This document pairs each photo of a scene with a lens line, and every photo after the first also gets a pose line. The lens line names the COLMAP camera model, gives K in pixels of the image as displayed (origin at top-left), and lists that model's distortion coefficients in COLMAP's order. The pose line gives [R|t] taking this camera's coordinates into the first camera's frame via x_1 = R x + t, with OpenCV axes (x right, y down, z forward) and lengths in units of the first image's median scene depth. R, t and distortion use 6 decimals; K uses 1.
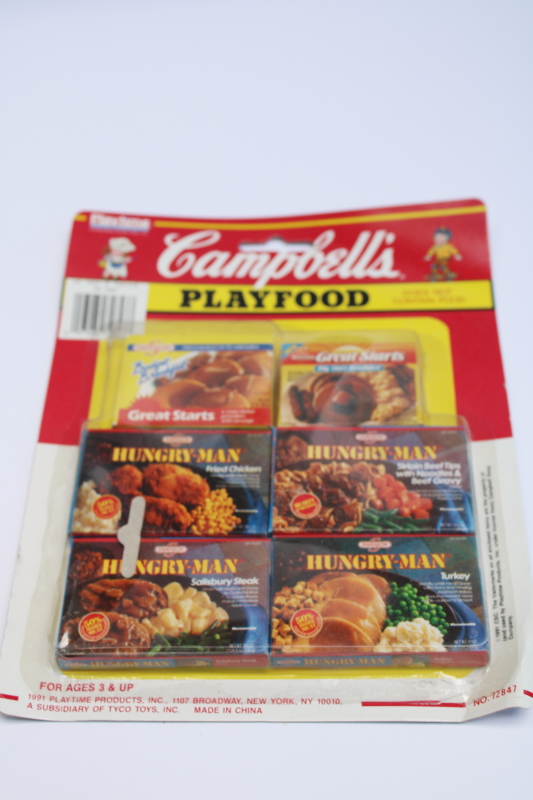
lens RADIAL K [[1154.7, 0, 266.5], [0, 1154.7, 400.0], [0, 0, 1]] dist [-0.061707, -0.072637]
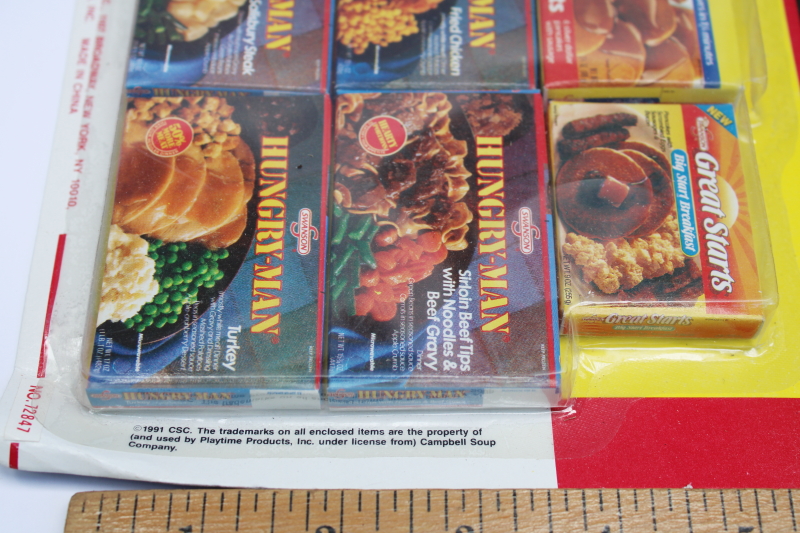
lens RADIAL K [[1154.7, 0, 418.5], [0, 1154.7, 267.3], [0, 0, 1]] dist [-0.061707, -0.072637]
pose [[0.037239, 0.907726, -0.417909, 0.321727], [-0.792203, 0.281726, 0.541336, -0.213517], [0.609120, 0.310910, 0.729594, 0.532203]]
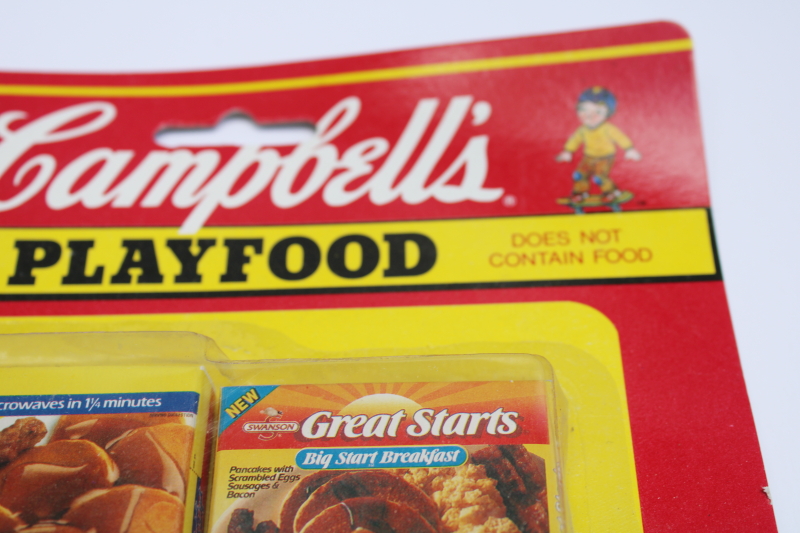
lens RADIAL K [[1154.7, 0, 418.5], [0, 1154.7, 267.3], [0, 0, 1]] dist [-0.061707, -0.072637]
pose [[0.999043, -0.024972, 0.035905, 0.071349], [0.023214, 0.998550, 0.048578, -0.112591], [-0.037066, -0.047698, 0.998174, 0.599359]]
